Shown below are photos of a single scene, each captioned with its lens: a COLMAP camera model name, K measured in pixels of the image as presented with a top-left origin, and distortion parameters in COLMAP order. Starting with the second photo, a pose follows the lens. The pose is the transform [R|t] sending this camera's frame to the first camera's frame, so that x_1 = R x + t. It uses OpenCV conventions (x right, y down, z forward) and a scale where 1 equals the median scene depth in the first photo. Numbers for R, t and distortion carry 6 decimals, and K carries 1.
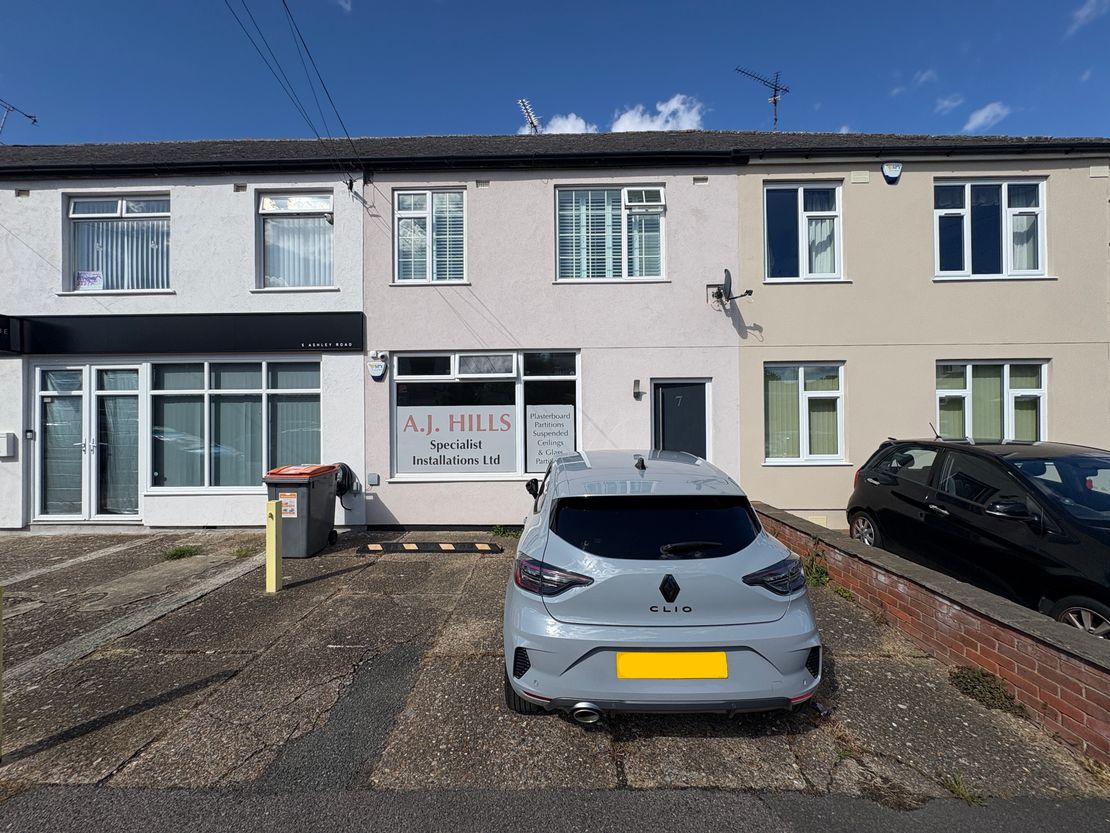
lens RADIAL K [[442.5, 0, 555.0], [0, 442.5, 416.5], [0, 0, 1]] dist [0.004234, -0.000495]
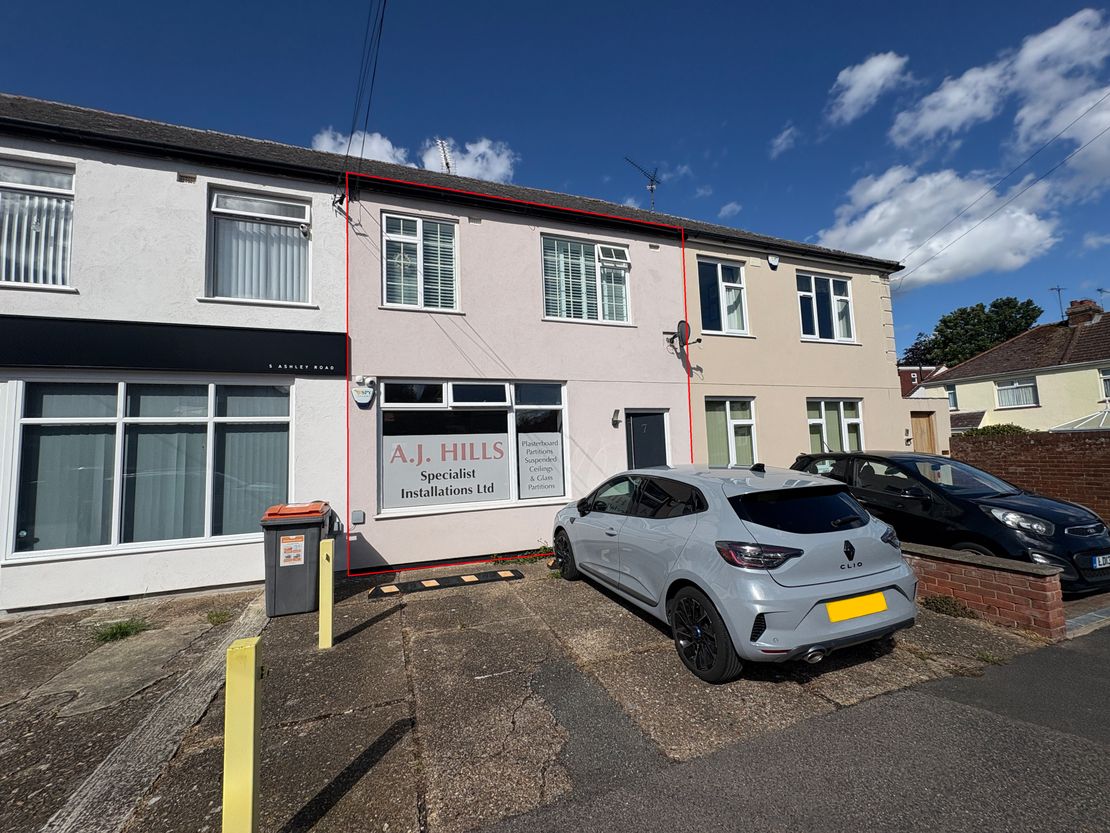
lens RADIAL K [[442.5, 0, 555.0], [0, 442.5, 416.5], [0, 0, 1]] dist [0.004234, -0.000495]
pose [[0.932952, 0.003726, 0.359982, -0.361071], [0.025992, 0.996639, -0.077680, 0.018427], [-0.359061, 0.081828, 0.929720, 0.003720]]
